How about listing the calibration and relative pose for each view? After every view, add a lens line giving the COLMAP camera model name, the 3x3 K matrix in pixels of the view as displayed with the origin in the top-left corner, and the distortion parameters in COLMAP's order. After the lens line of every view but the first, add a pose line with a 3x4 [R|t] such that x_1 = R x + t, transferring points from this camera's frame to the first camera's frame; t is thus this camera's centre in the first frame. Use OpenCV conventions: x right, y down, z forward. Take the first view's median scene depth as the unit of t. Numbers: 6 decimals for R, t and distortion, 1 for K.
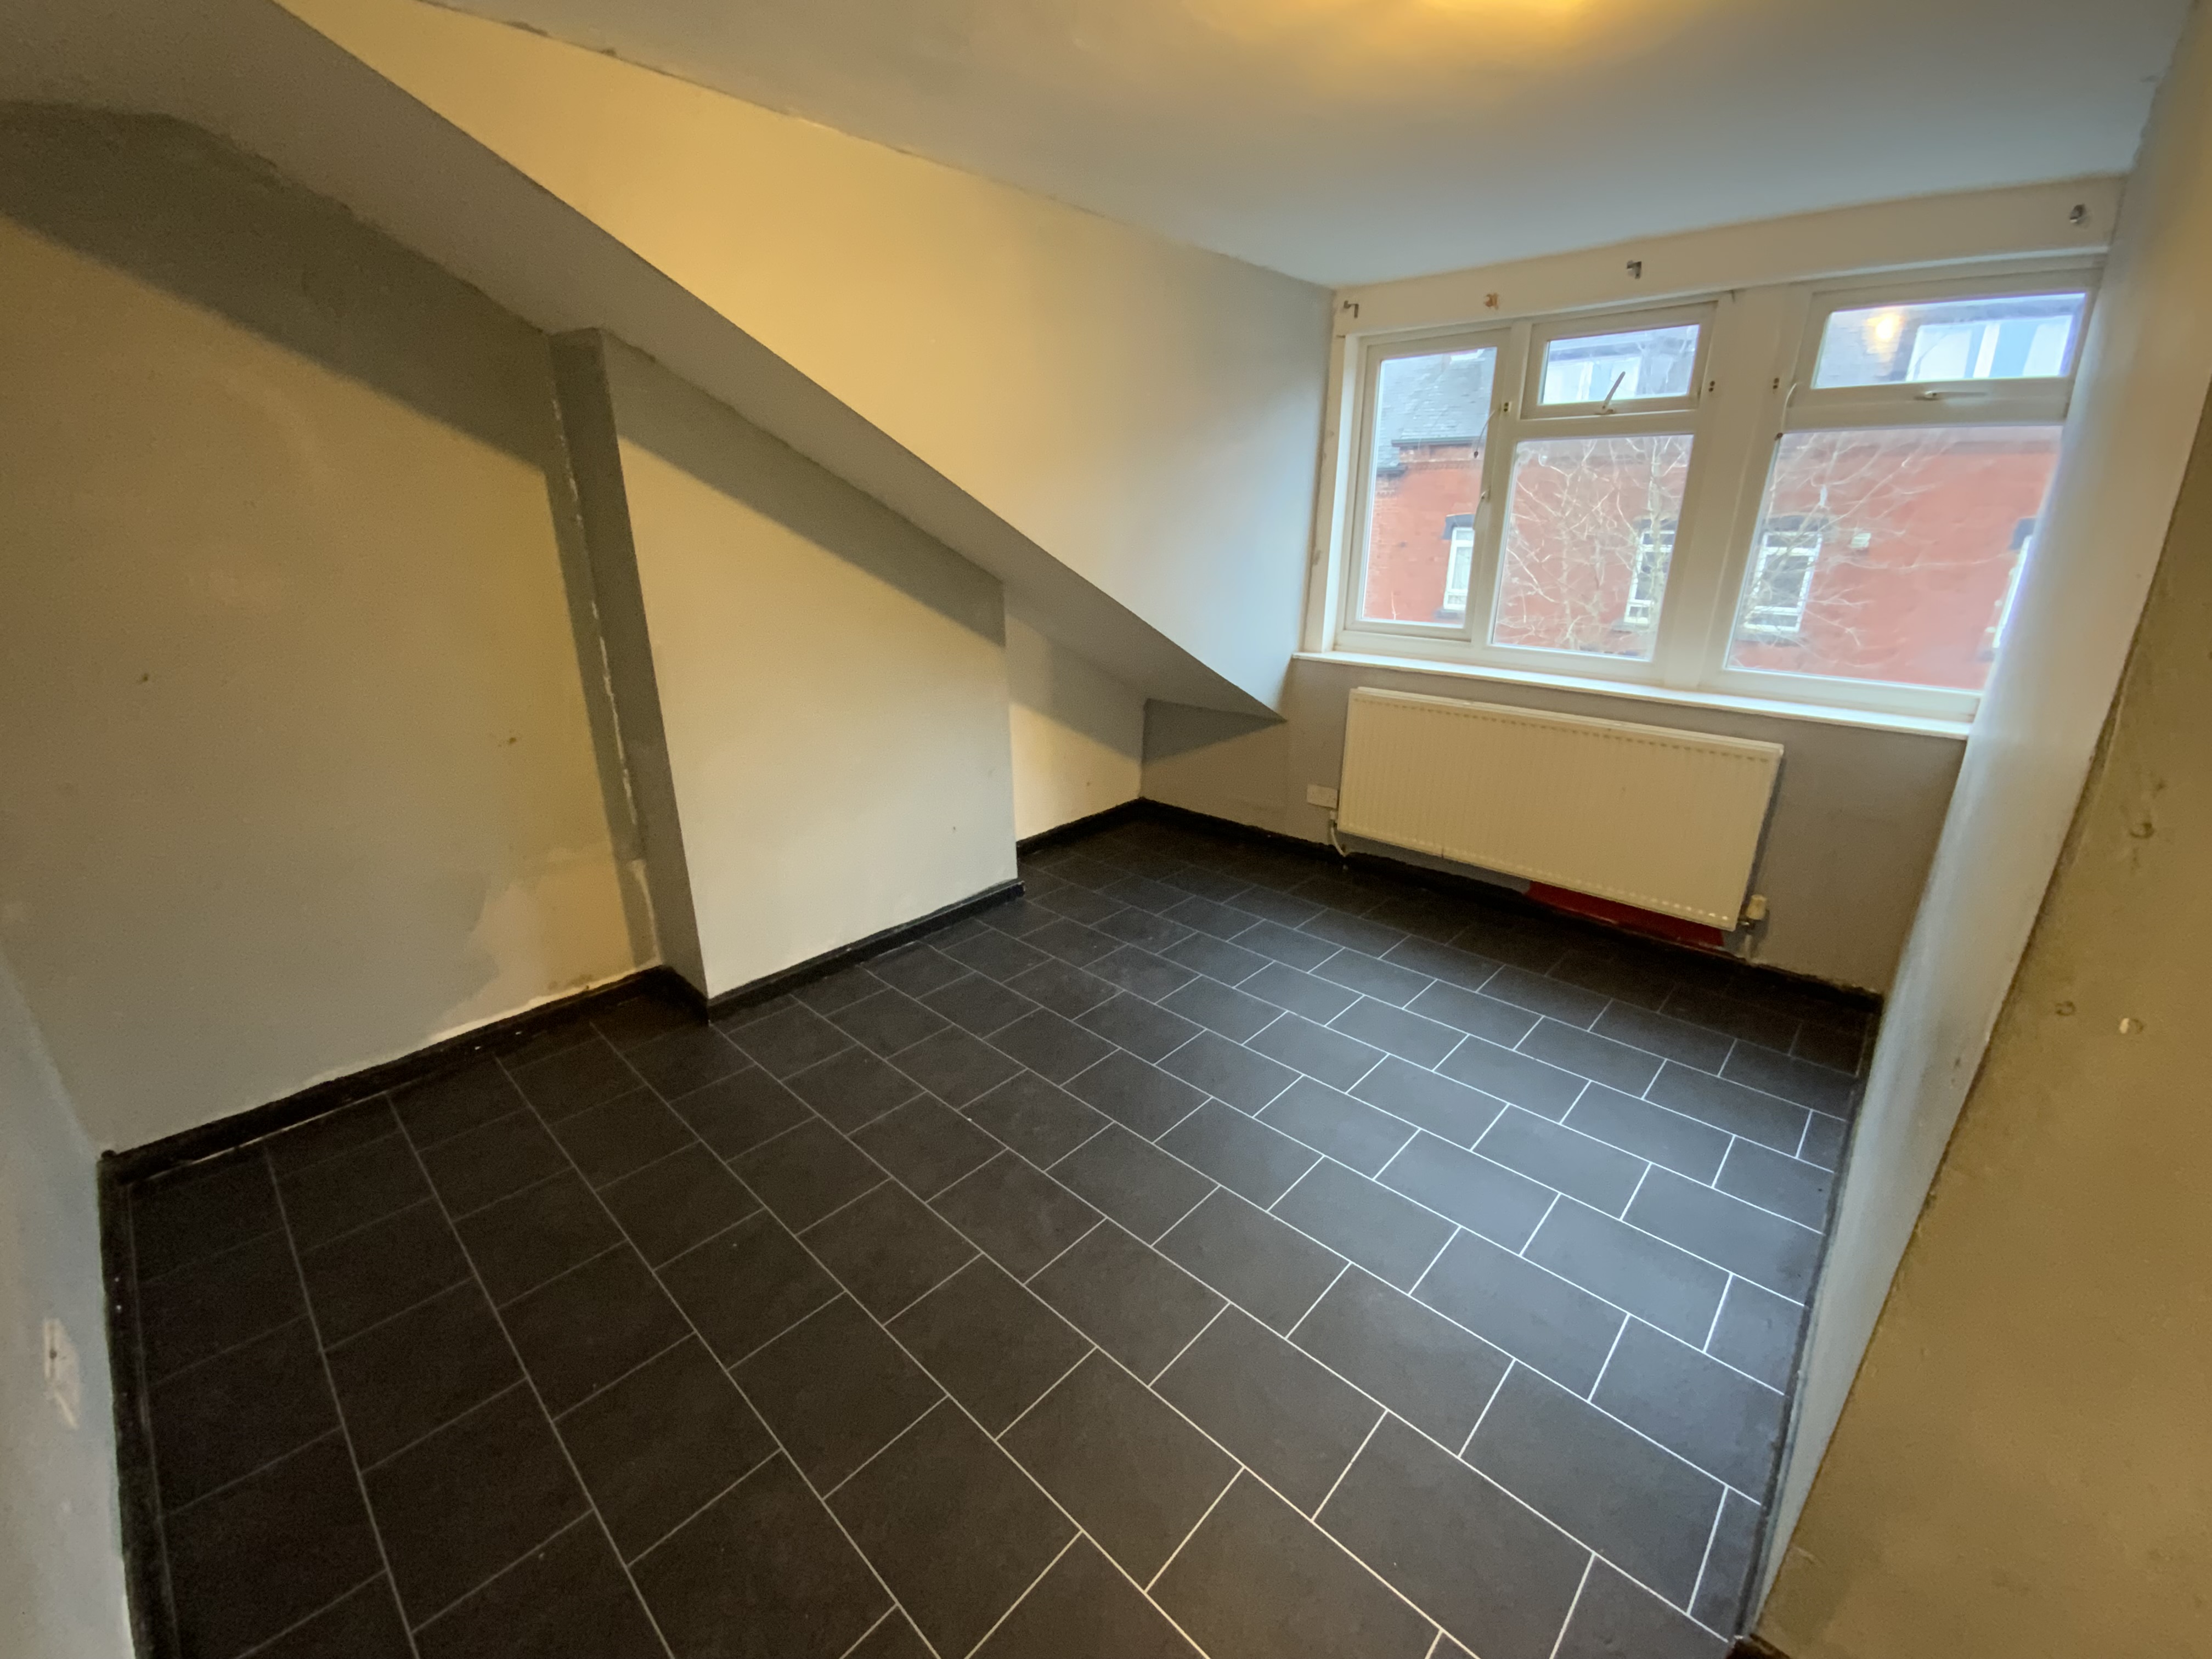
lens RADIAL K [[906.5, 0, 1119.9], [0, 906.5, 828.5], [0, 0, 1]] dist [0.015159, -0.000831]
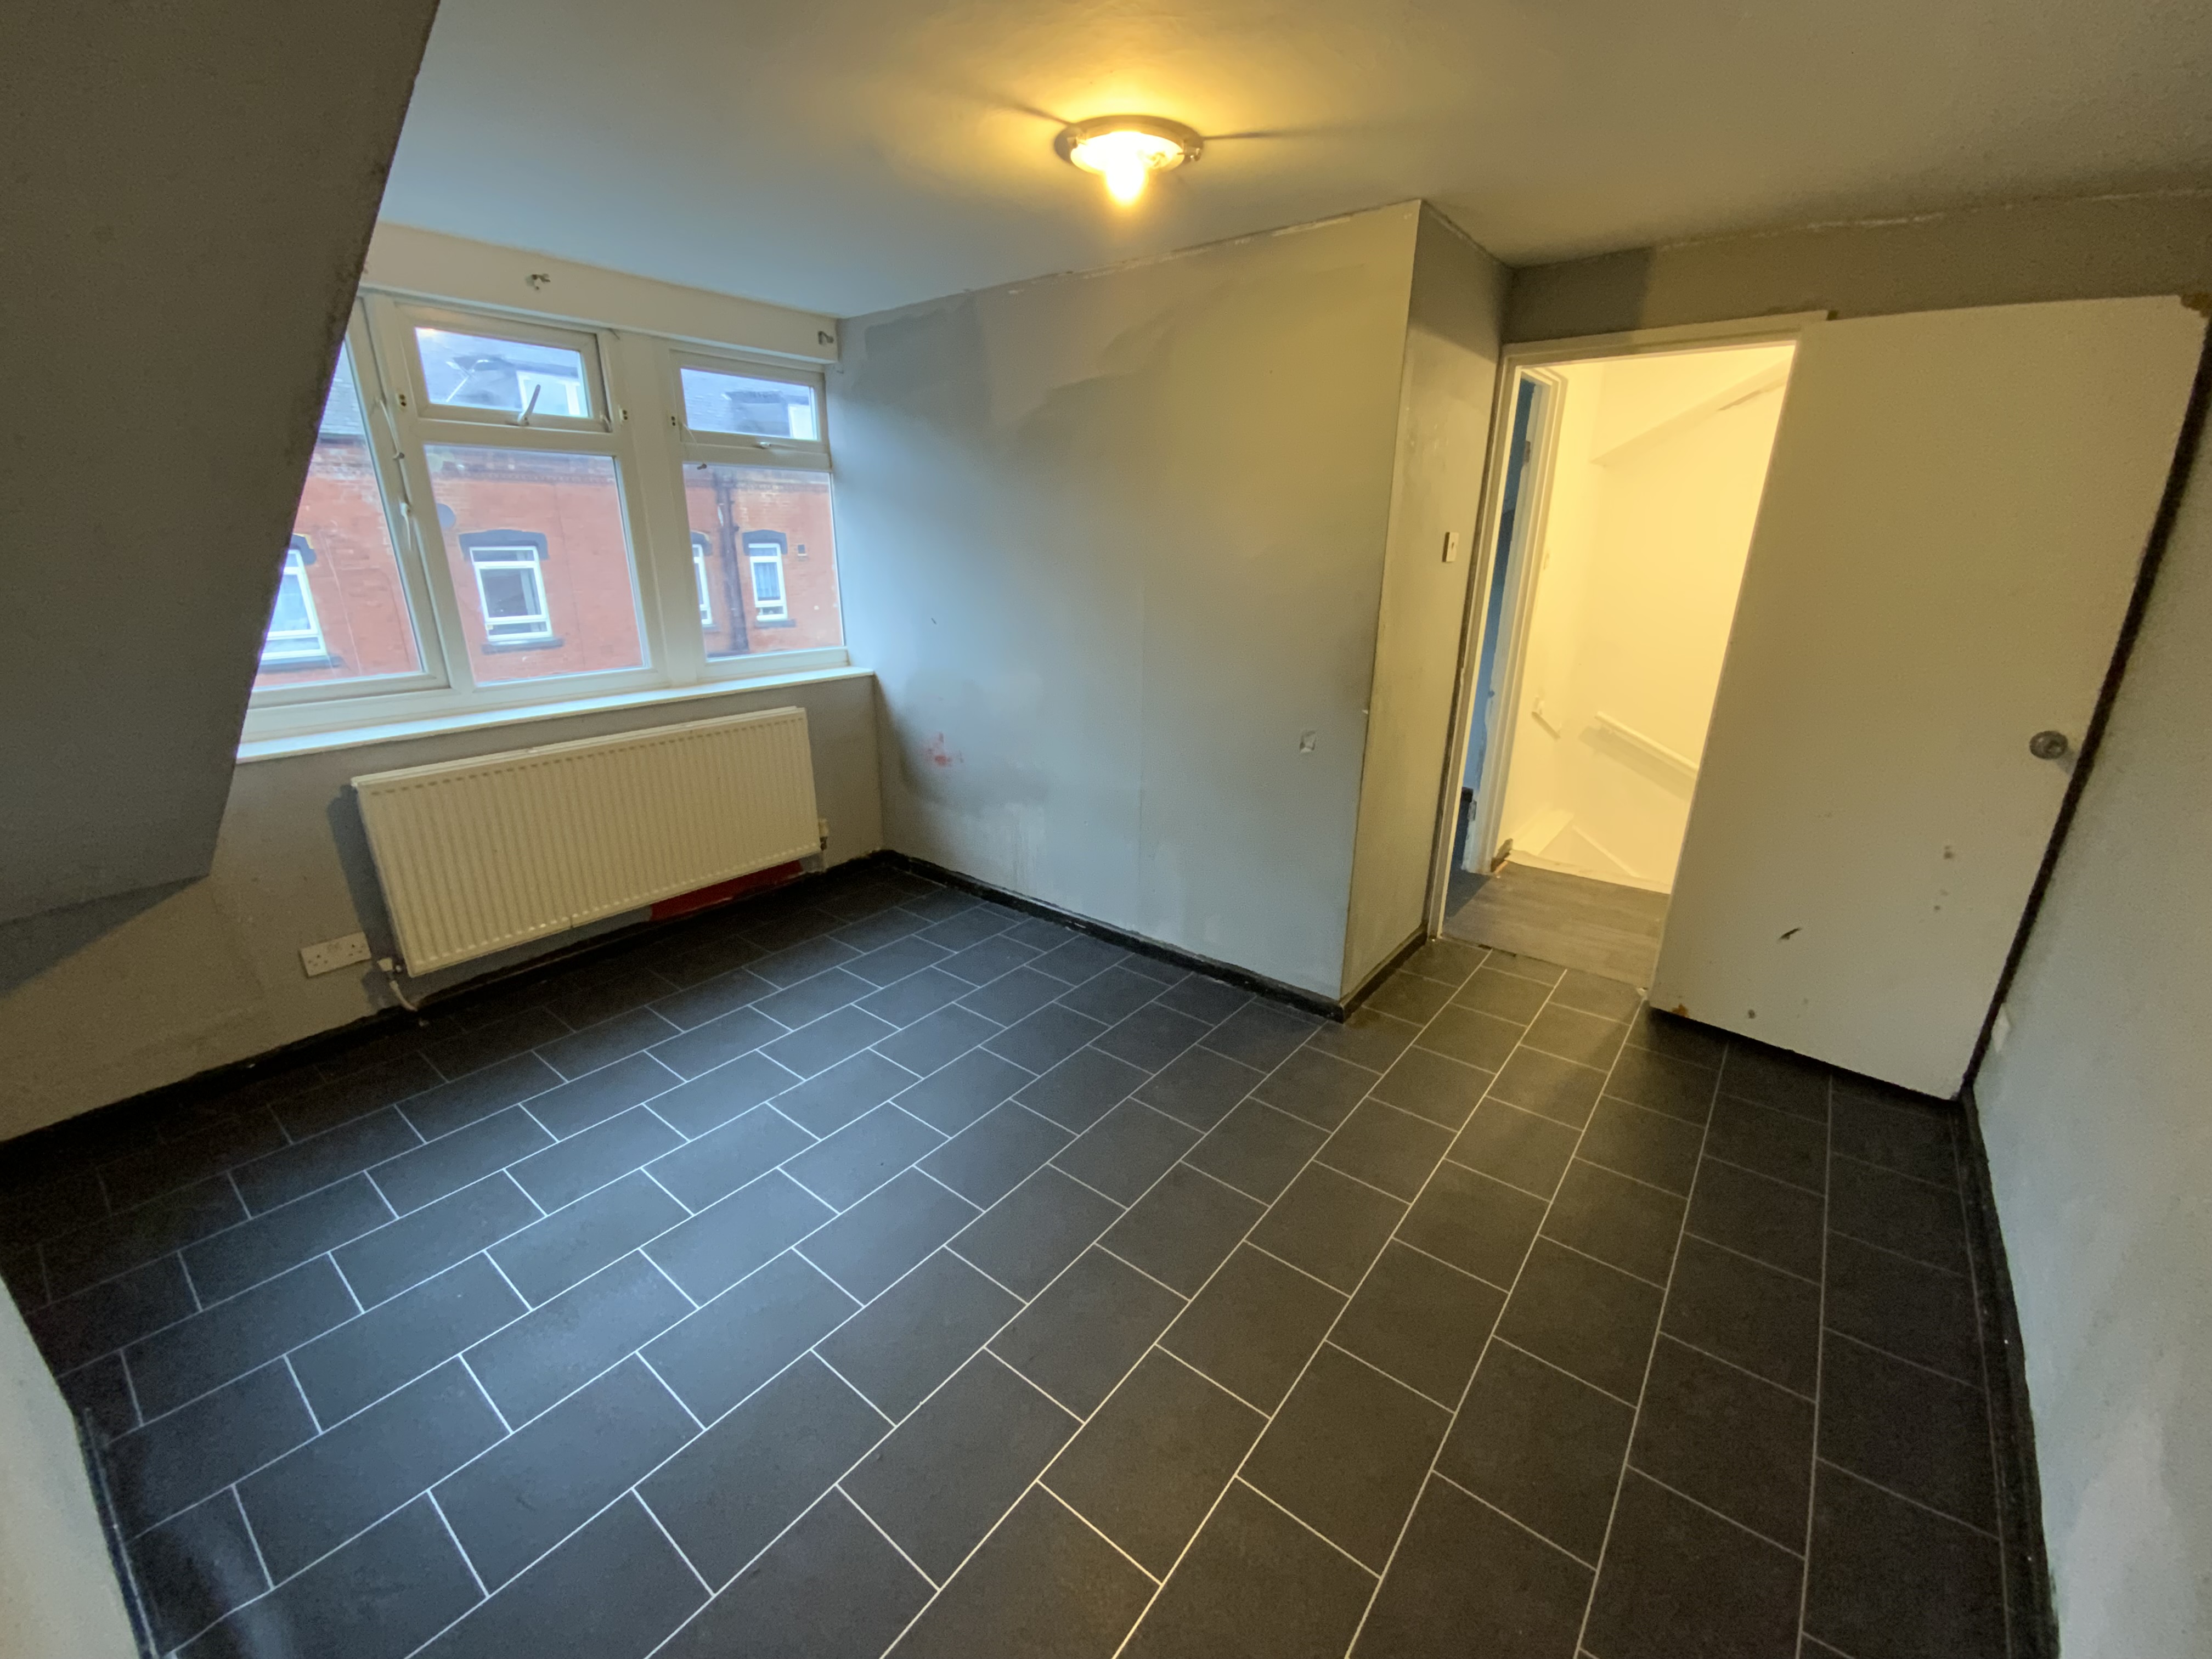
lens RADIAL K [[906.5, 0, 1116.7], [0, 906.5, 830.5], [0, 0, 1]] dist [0.015159, -0.000831]
pose [[-0.065210, -0.315679, 0.946623, -0.525265], [0.339829, 0.884911, 0.318509, -0.169013], [-0.938224, 0.342460, 0.049572, 0.501288]]
